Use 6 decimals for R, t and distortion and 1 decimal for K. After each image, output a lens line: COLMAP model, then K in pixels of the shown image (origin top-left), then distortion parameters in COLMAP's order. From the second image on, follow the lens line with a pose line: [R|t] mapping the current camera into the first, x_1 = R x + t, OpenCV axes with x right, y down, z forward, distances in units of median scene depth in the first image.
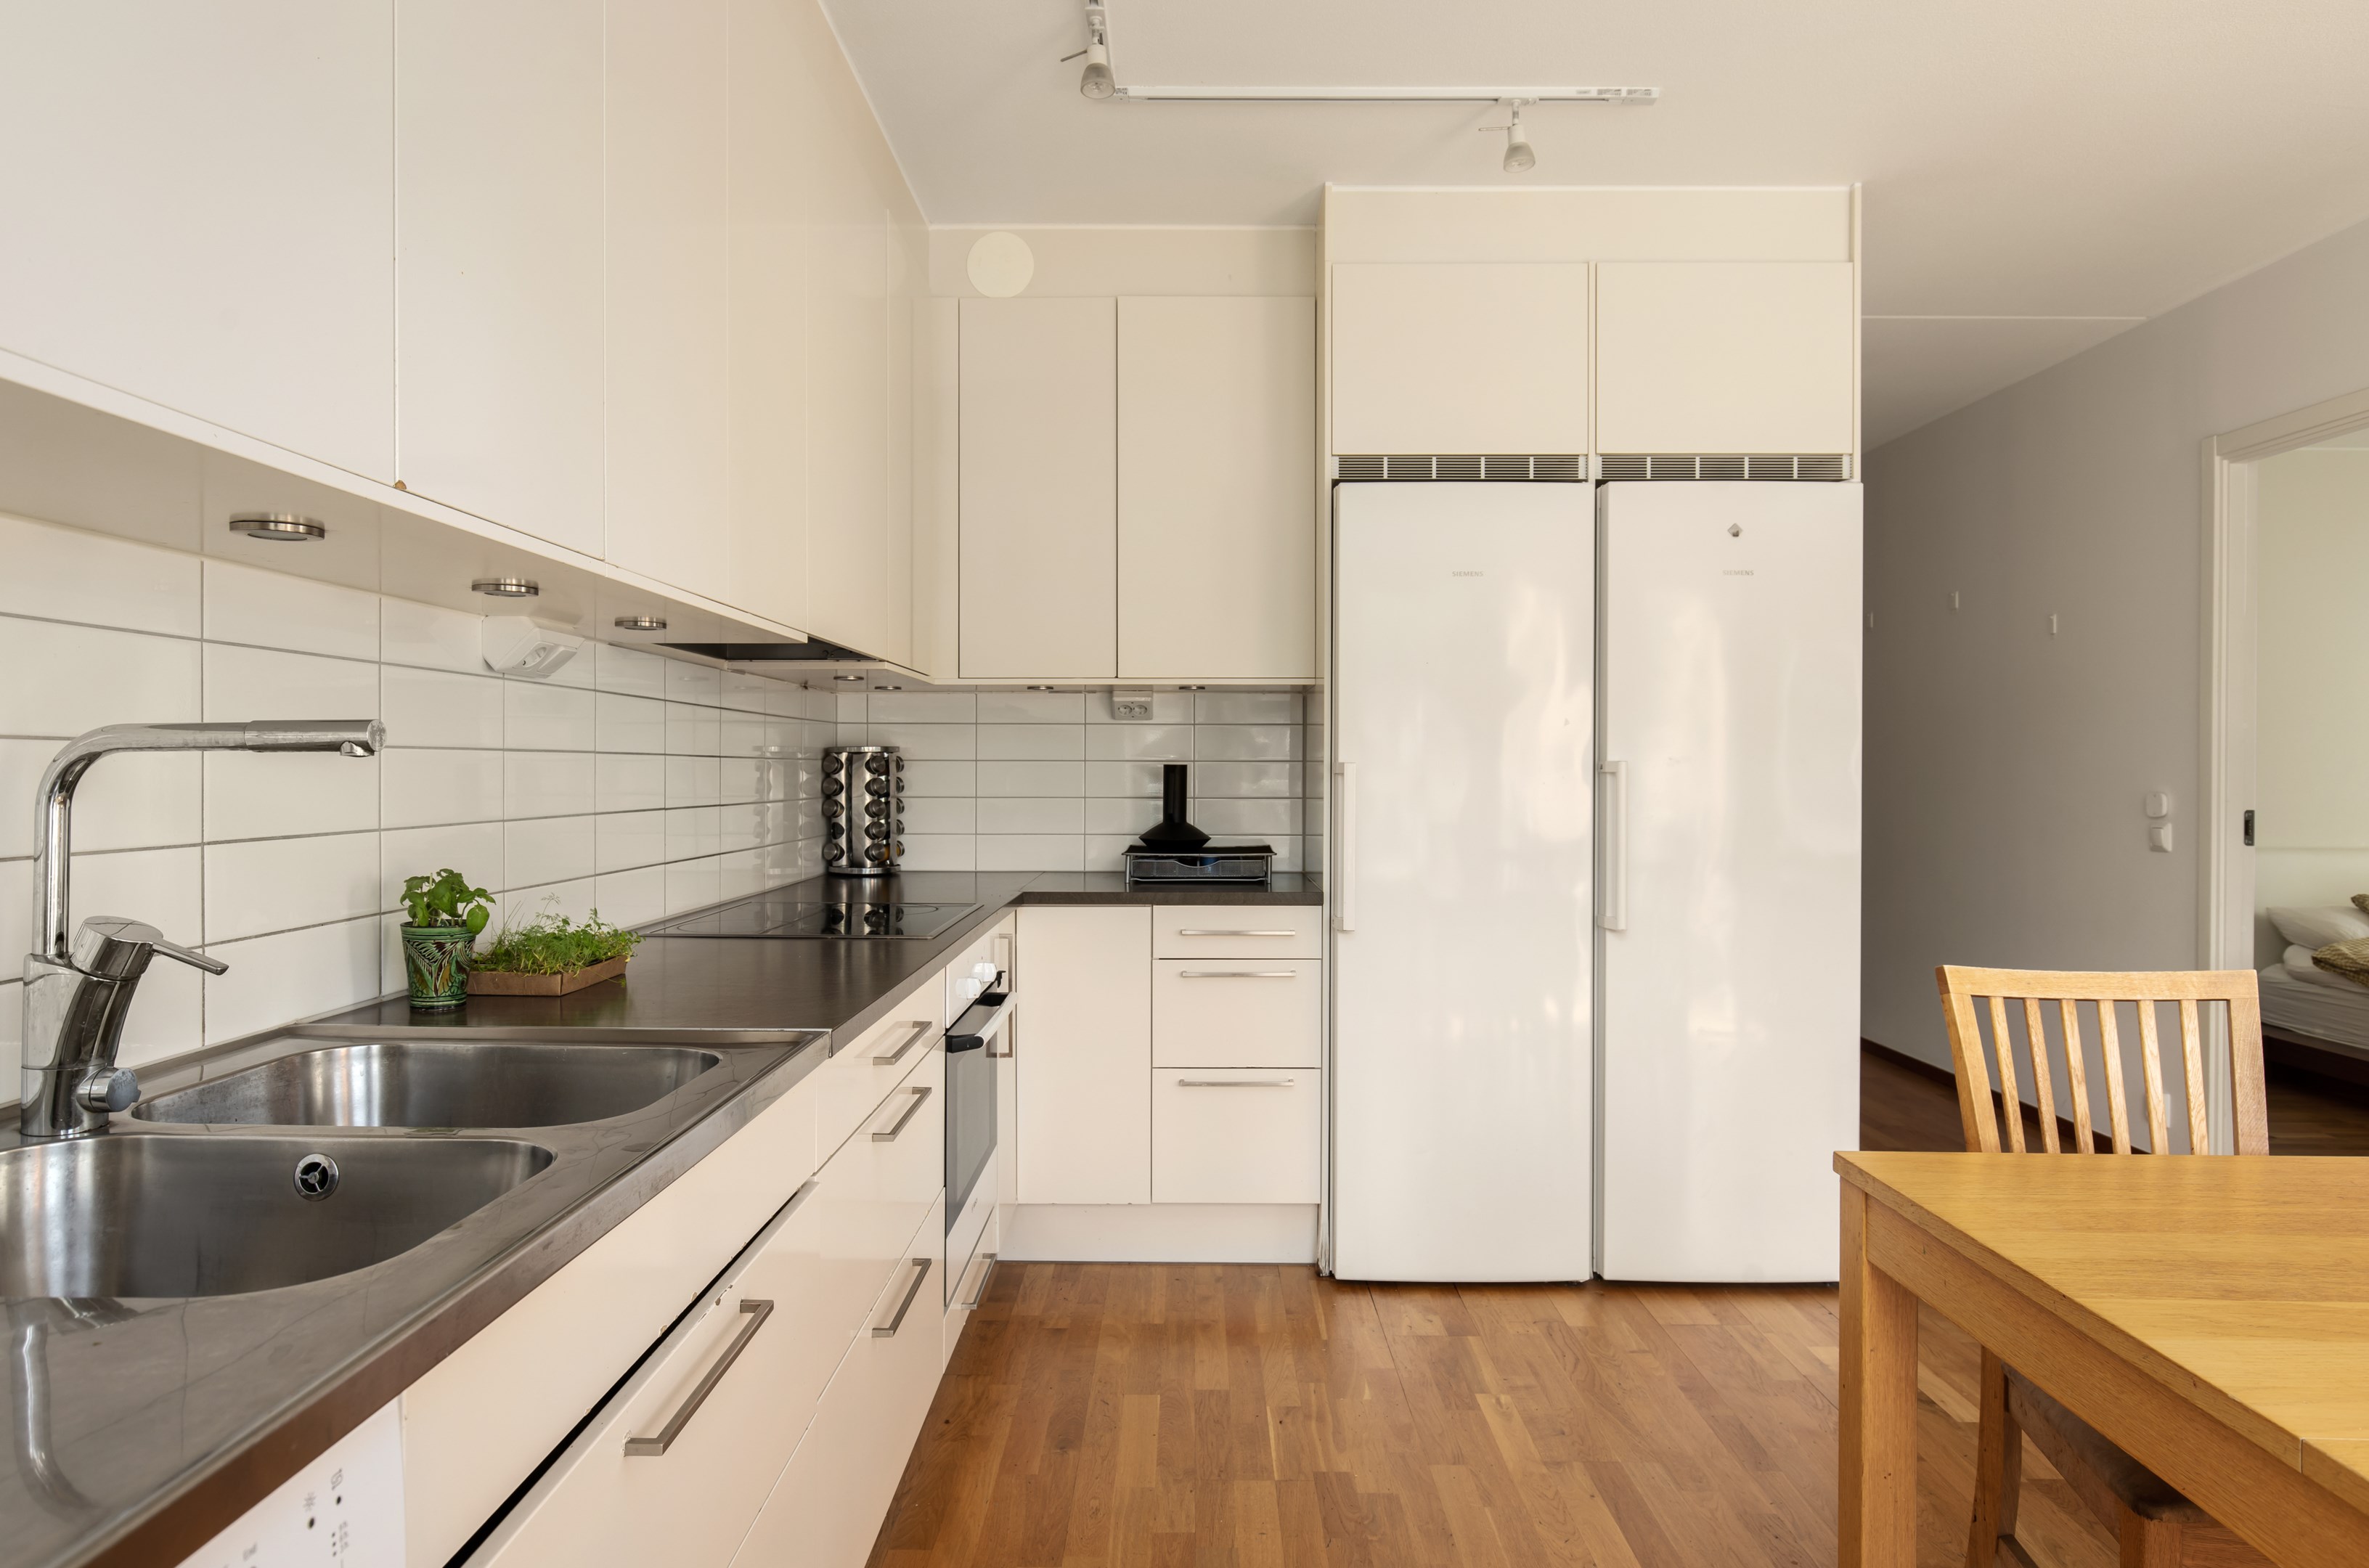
lens RADIAL K [[1390.2, 0, 1182.0], [0, 1390.2, 787.7], [0, 0, 1]] dist [0.002388, -0.003537]
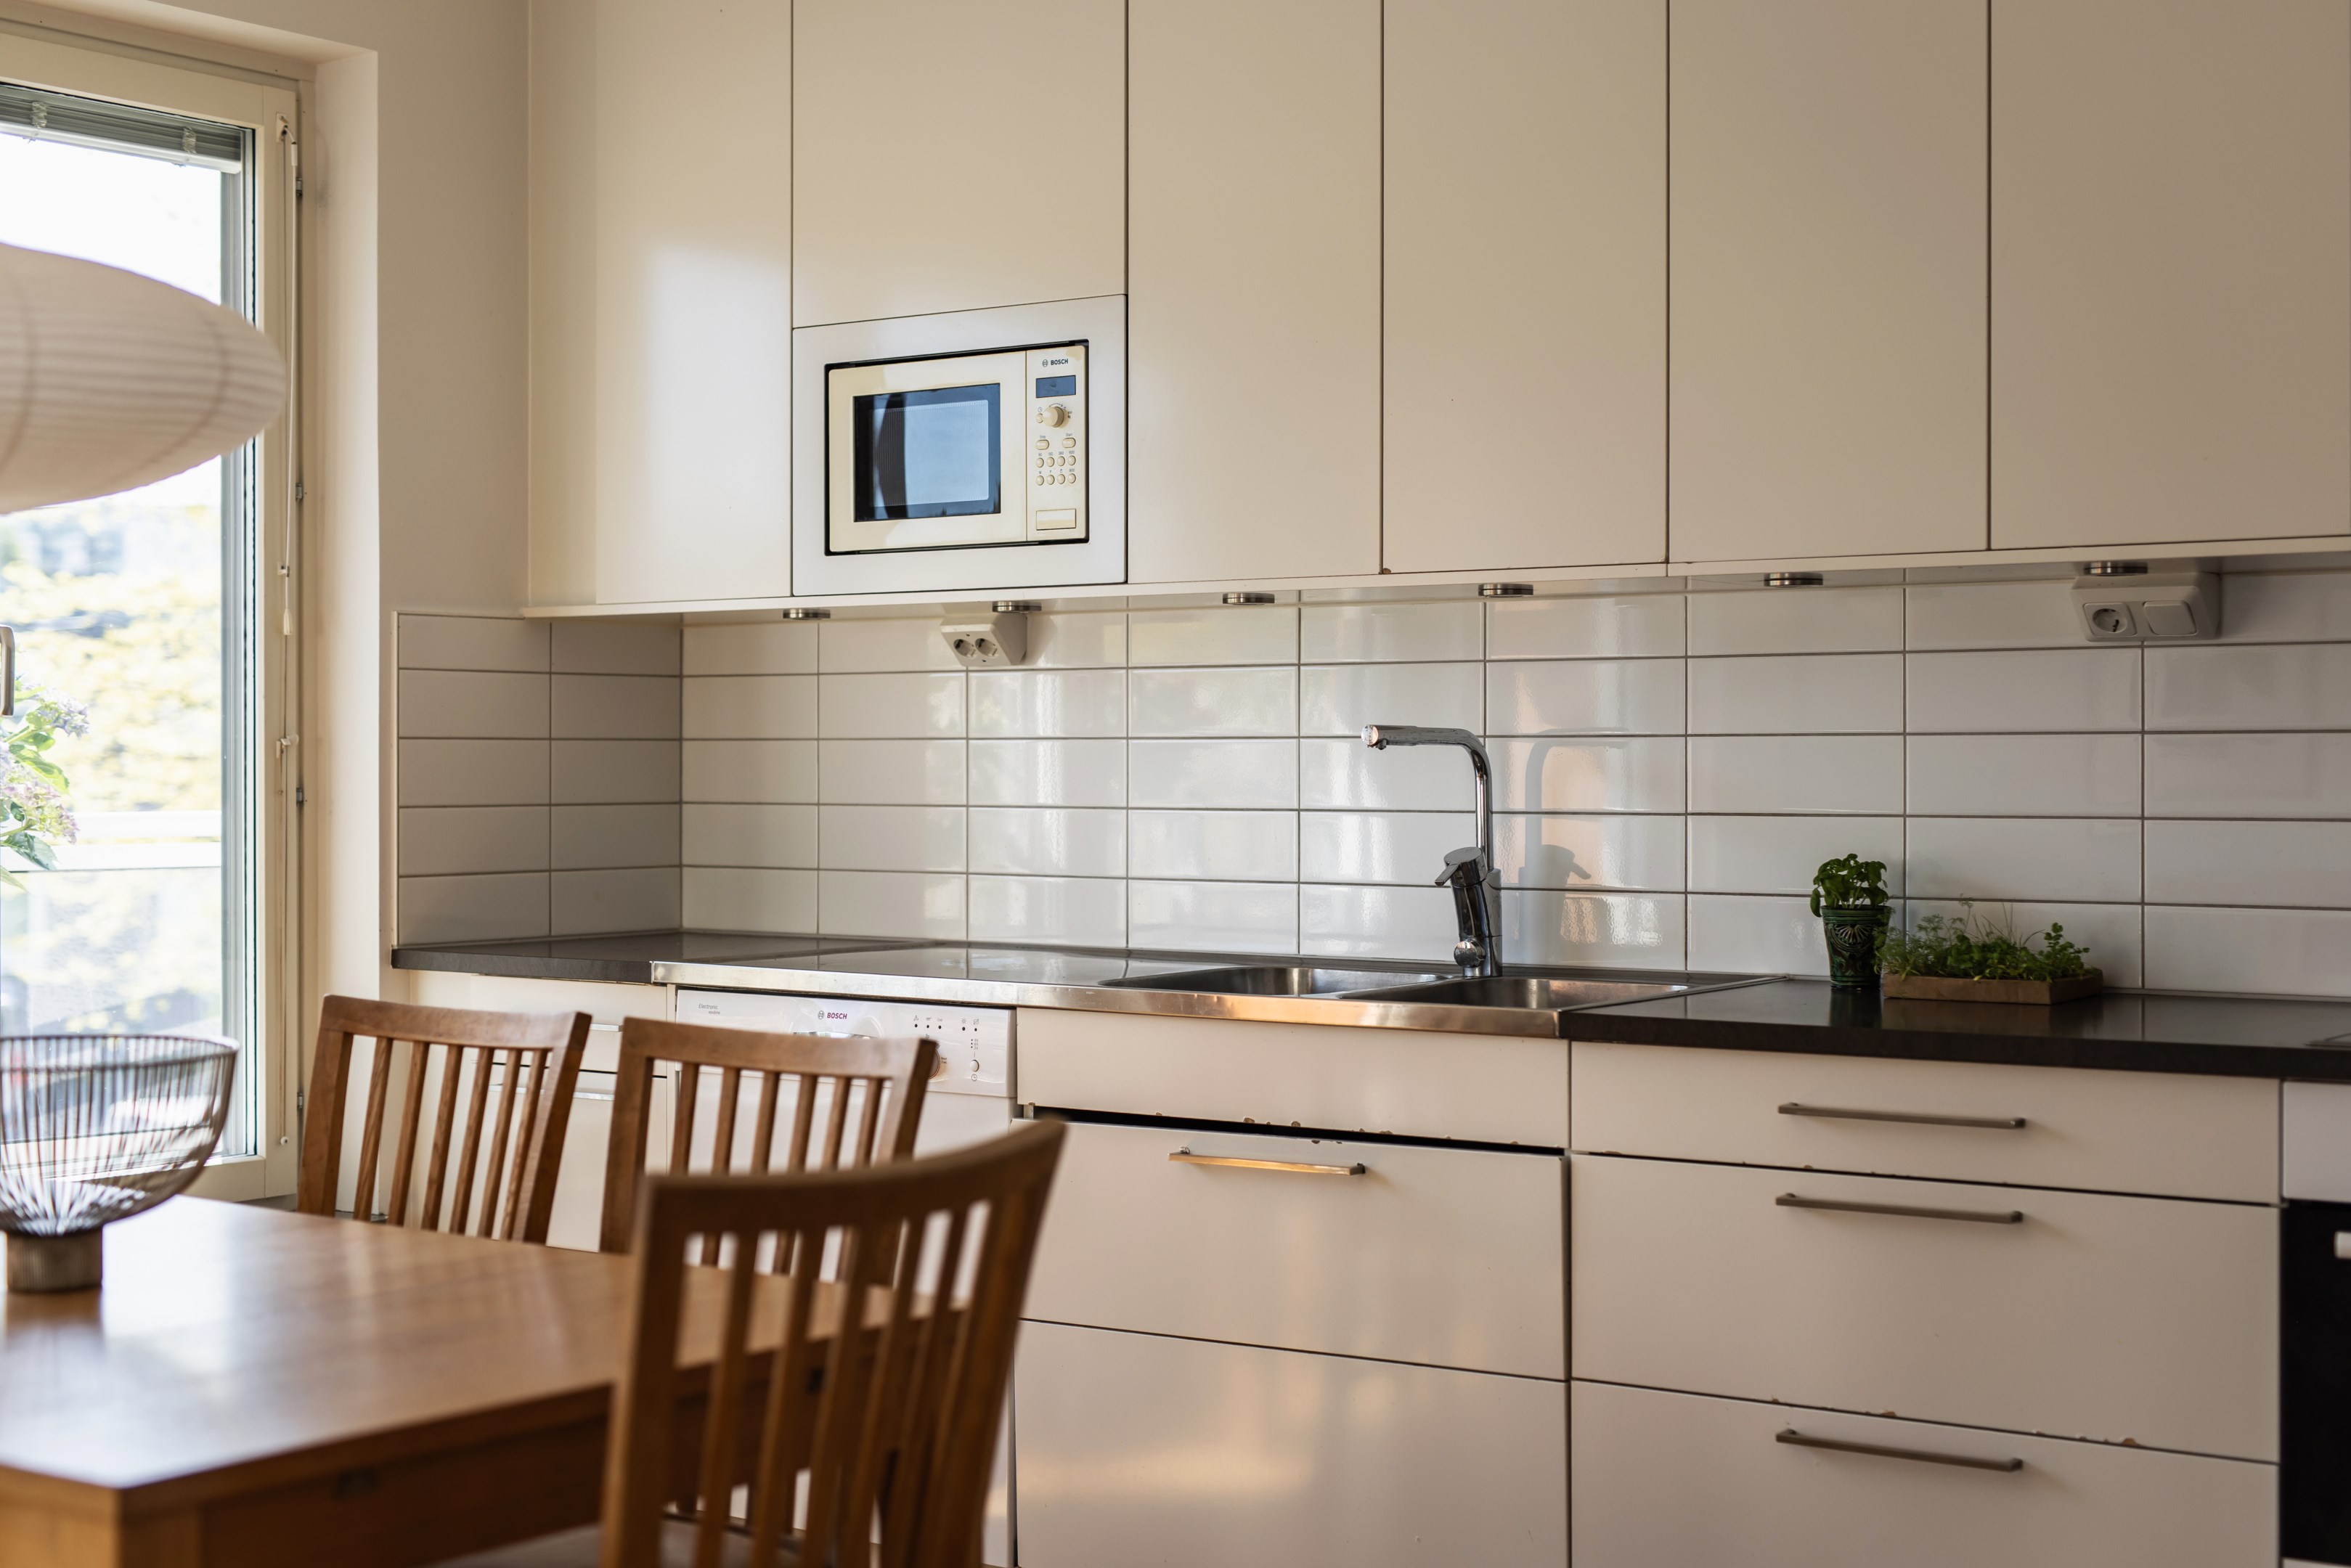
lens RADIAL K [[3303.7, 0, 1181.3], [0, 3303.7, 786.3], [0, 0, 1]] dist [0.009721, 0.000000]
pose [[-0.563203, 0.004642, -0.826306, 0.896871], [-0.012982, 0.999811, 0.014465, -0.010597], [0.826217, 0.018874, -0.563036, 1.025656]]
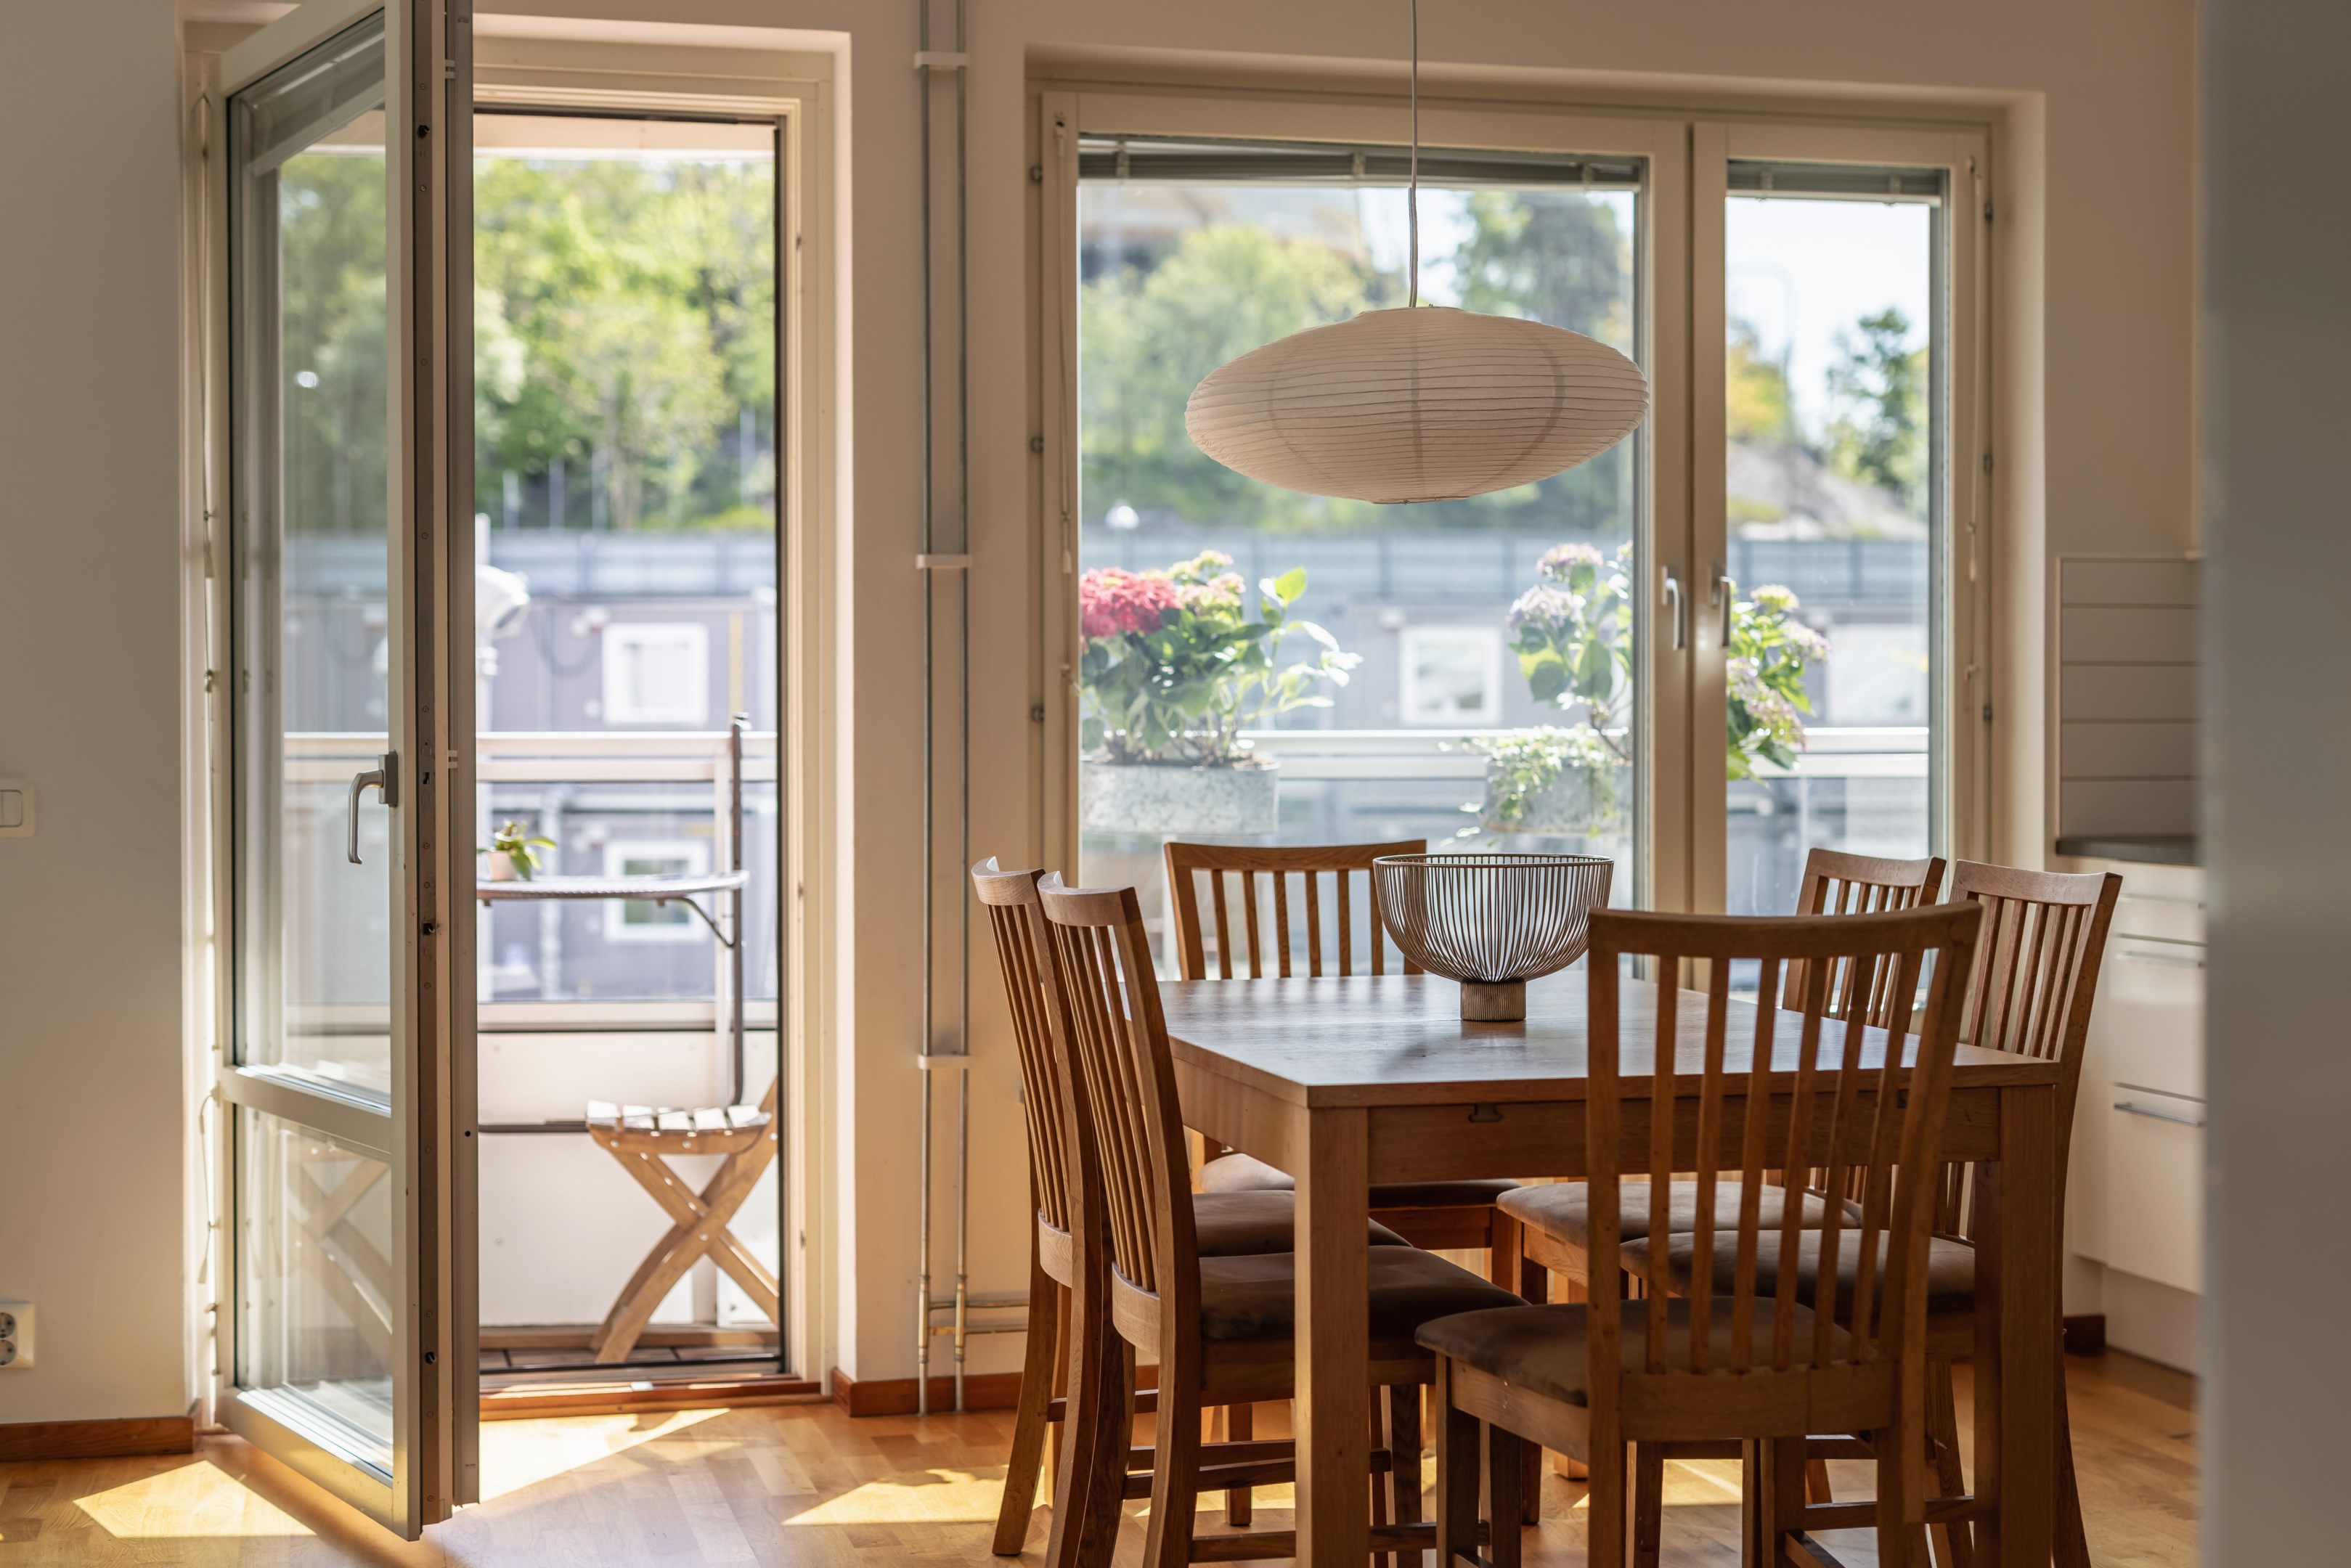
lens RADIAL K [[3303.7, 0, 1185.4], [0, 3303.7, 785.4], [0, 0, 1]] dist [0.009721, 0.000000]
pose [[-0.961053, 0.001885, -0.276356, 0.812642], [-0.006423, 0.999554, 0.029154, 0.010856], [0.276288, 0.029794, -0.960613, 1.488361]]
